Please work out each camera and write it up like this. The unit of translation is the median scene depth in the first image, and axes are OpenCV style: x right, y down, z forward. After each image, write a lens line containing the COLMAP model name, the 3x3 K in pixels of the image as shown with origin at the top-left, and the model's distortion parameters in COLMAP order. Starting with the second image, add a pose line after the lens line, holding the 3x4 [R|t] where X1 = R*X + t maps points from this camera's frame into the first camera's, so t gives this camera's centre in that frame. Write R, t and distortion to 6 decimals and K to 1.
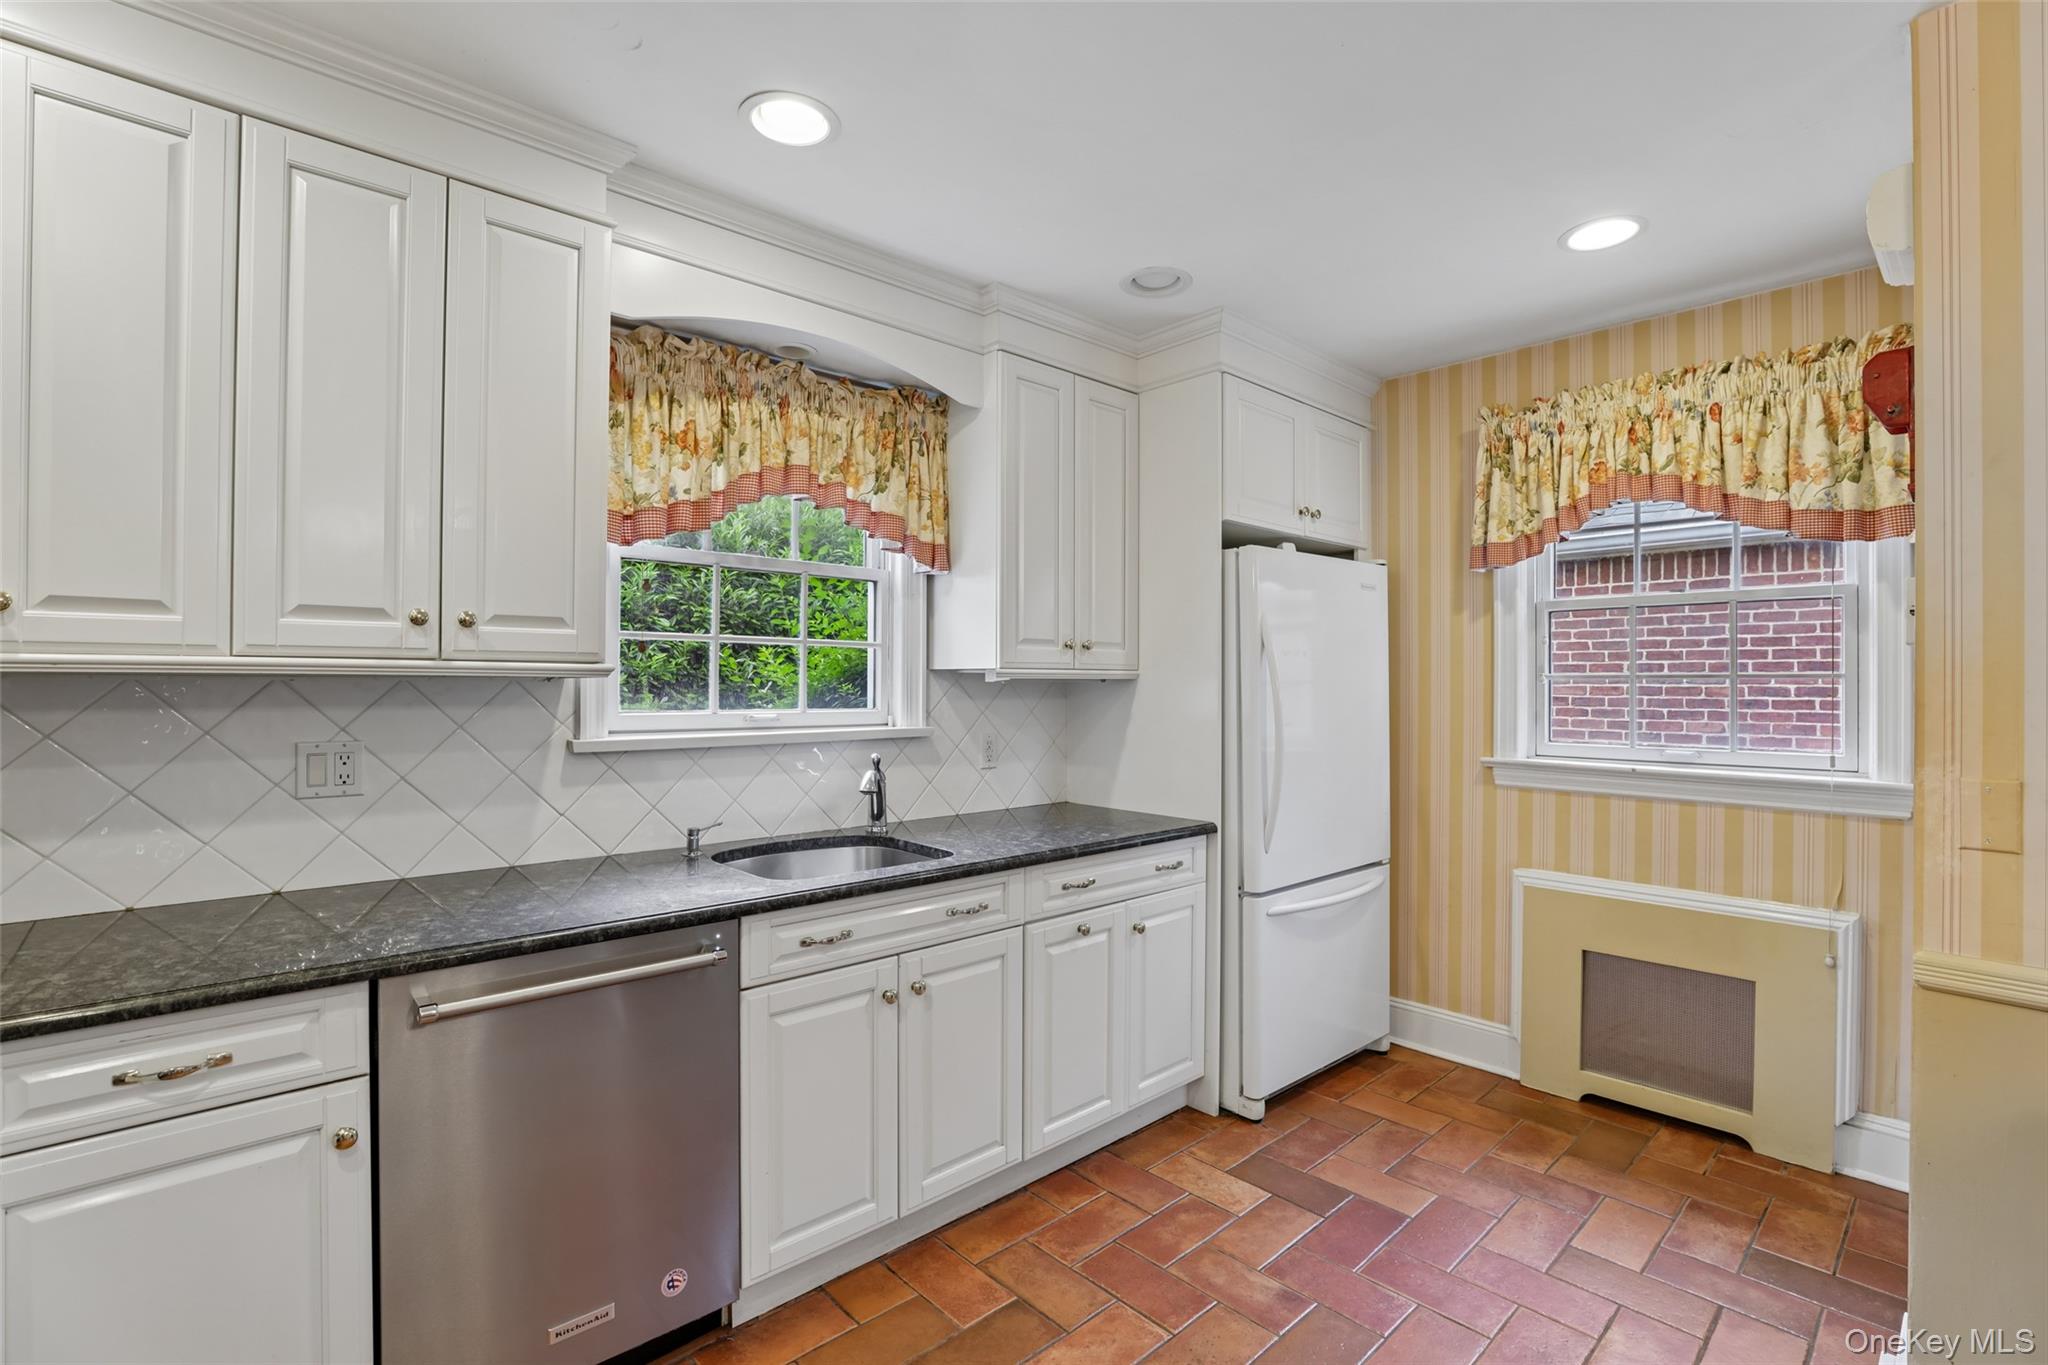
lens RADIAL K [[925.6, 0, 1022.1], [0, 925.6, 683.4], [0, 0, 1]] dist [-0.047626, 0.014113]
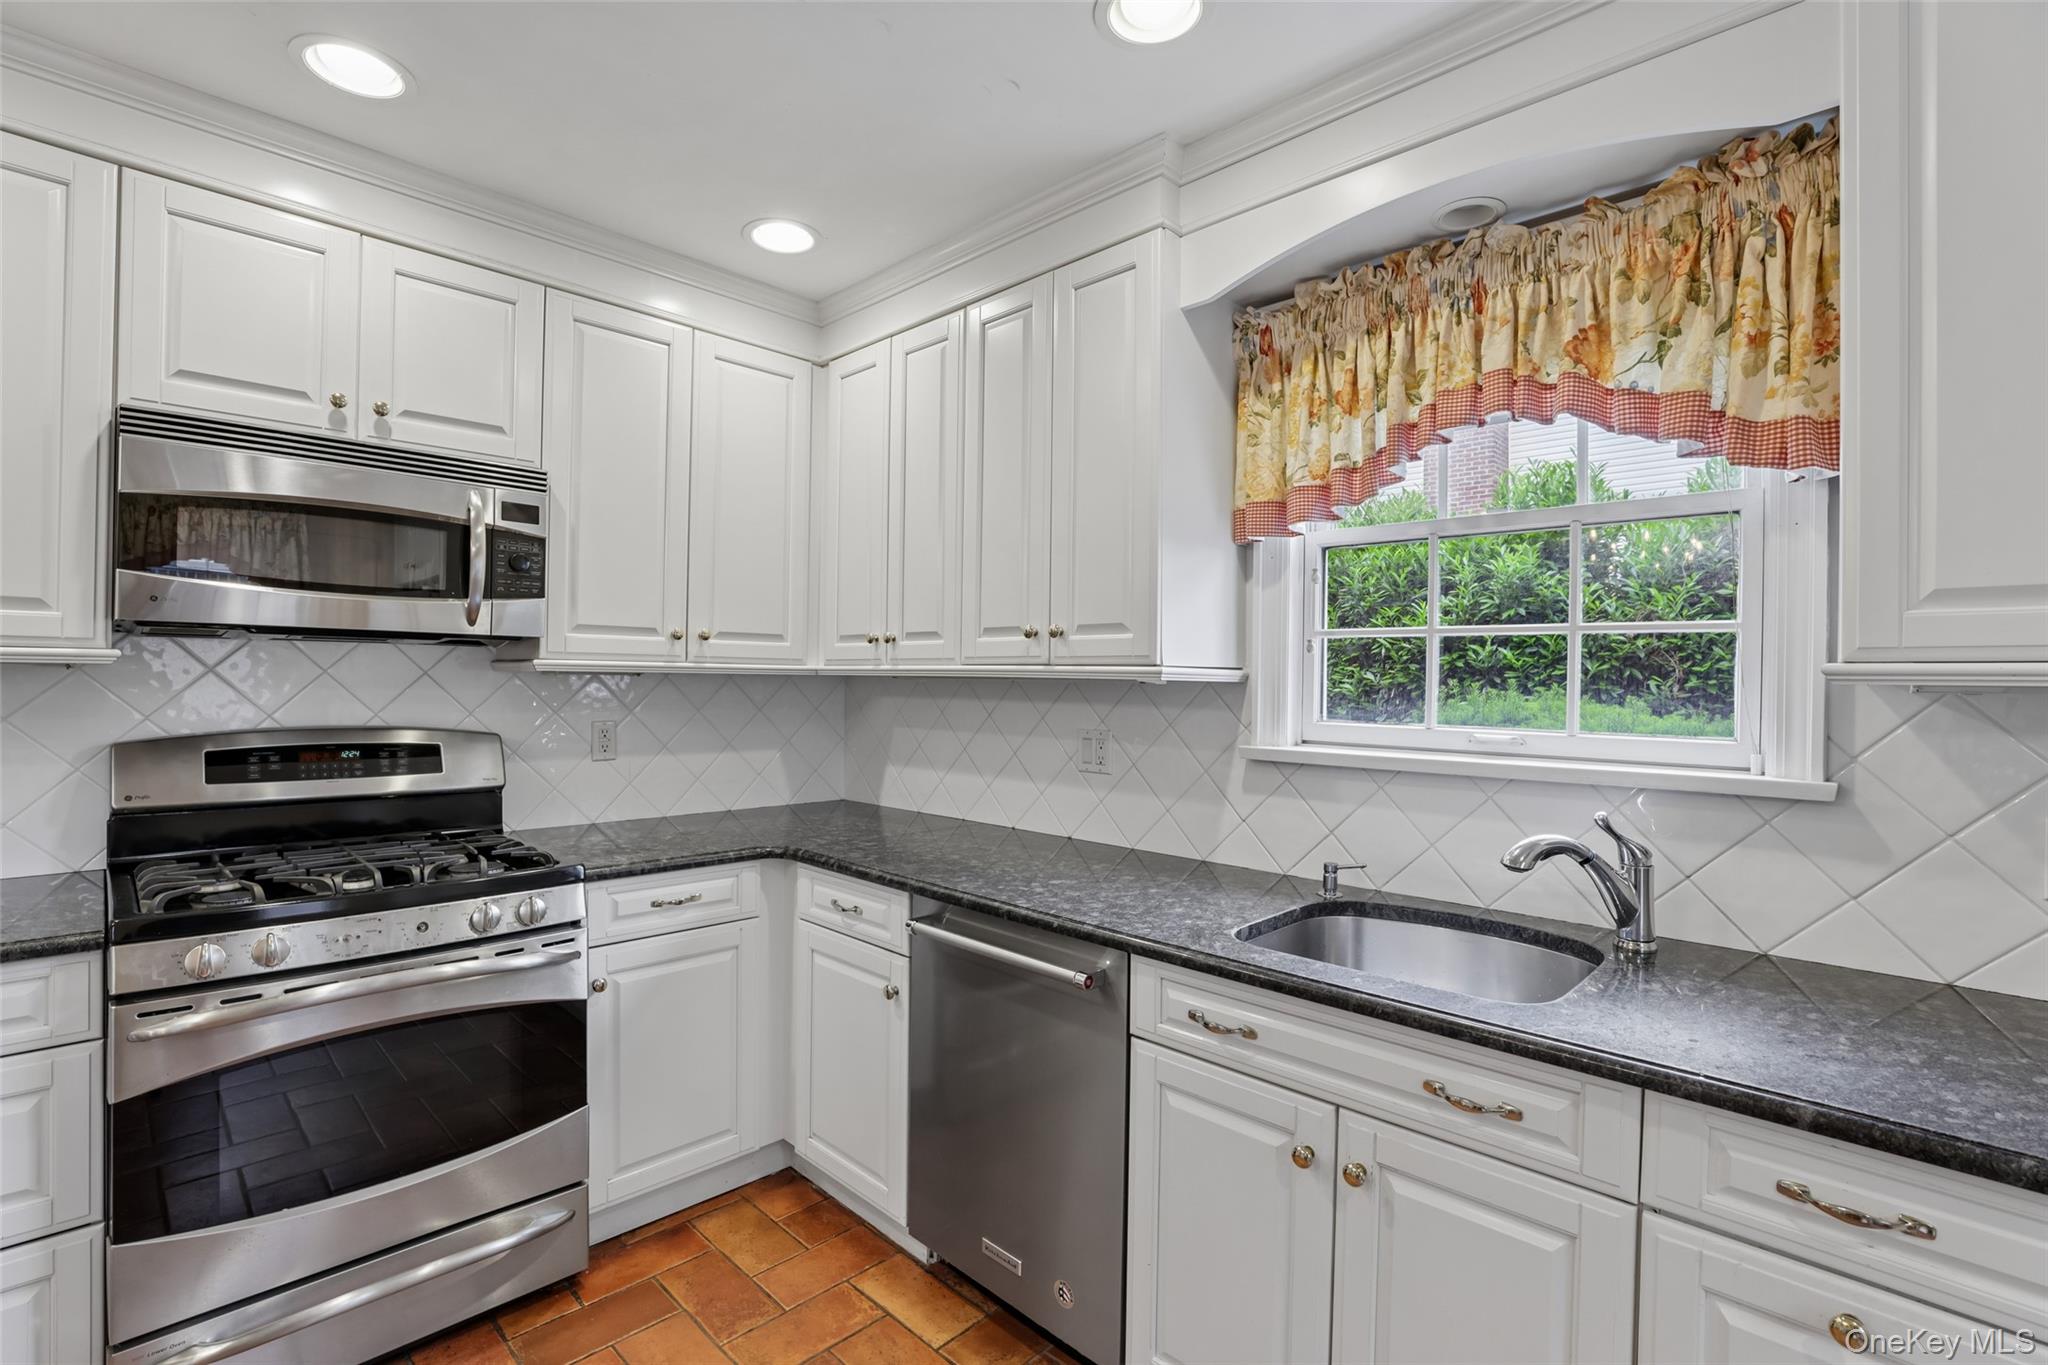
lens RADIAL K [[925.6, 0, 1022.1], [0, 925.6, 683.4], [0, 0, 1]] dist [-0.047626, 0.014113]
pose [[0.055601, 0.001488, -0.998452, 0.445978], [-0.014160, 0.999899, 0.000701, -0.001167], [0.998353, 0.014099, 0.055616, 0.663364]]
